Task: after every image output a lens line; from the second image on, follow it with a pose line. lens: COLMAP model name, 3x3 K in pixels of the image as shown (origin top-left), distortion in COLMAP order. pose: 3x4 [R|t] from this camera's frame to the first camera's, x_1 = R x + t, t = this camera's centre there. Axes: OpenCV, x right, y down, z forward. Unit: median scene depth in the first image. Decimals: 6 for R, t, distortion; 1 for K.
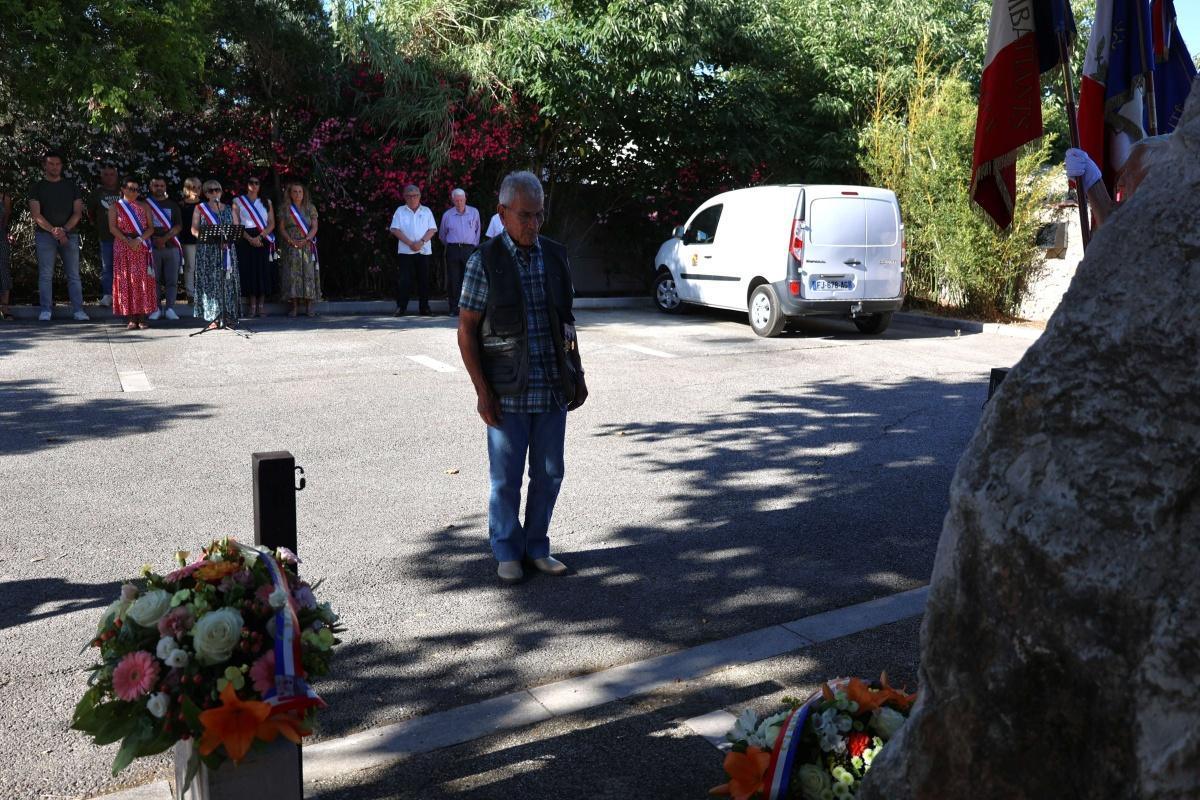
lens RADIAL K [[955.7, 0, 603.1], [0, 955.7, 393.6], [0, 0, 1]] dist [-0.008706, 0.005356]
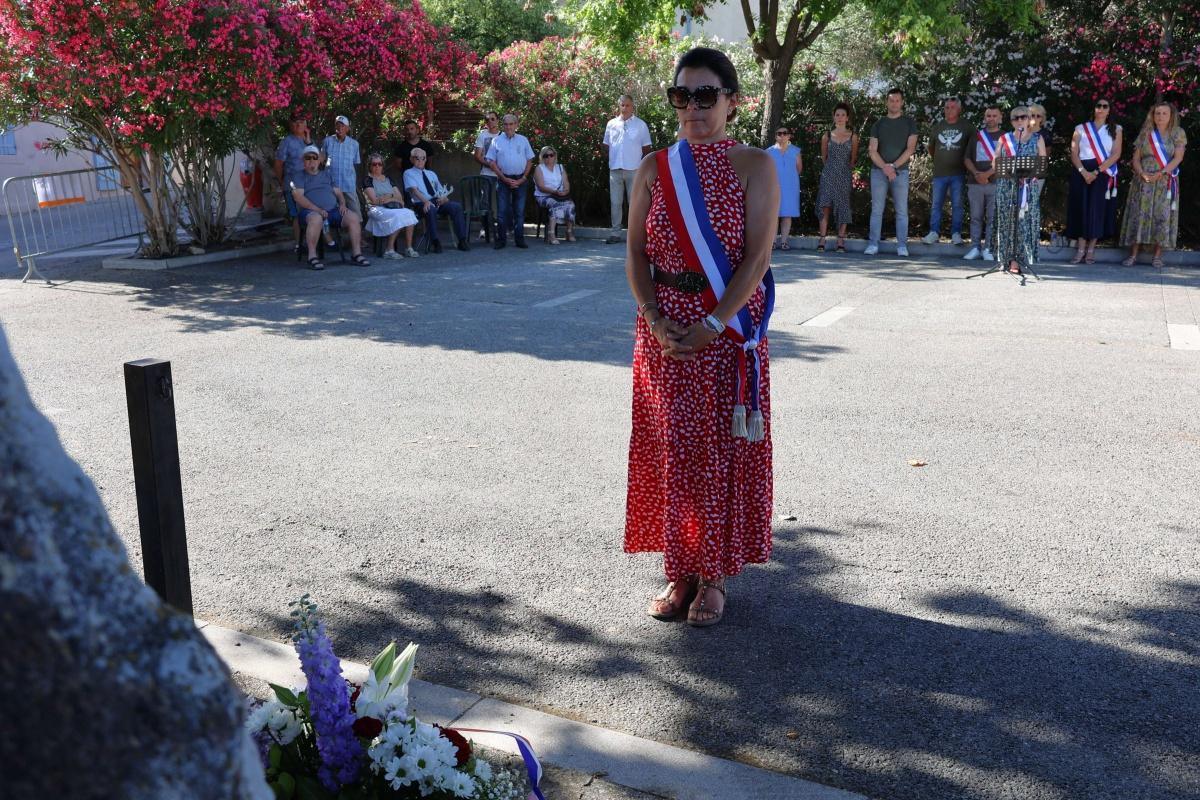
lens RADIAL K [[995.6, 0, 605.7], [0, 995.6, 394.8], [0, 0, 1]] dist [-0.007958, 0.006345]
pose [[0.553732, 0.166925, -0.815792, 0.165446], [-0.121579, 0.985409, 0.119108, -0.019467], [0.823771, 0.033229, 0.565947, 0.150426]]
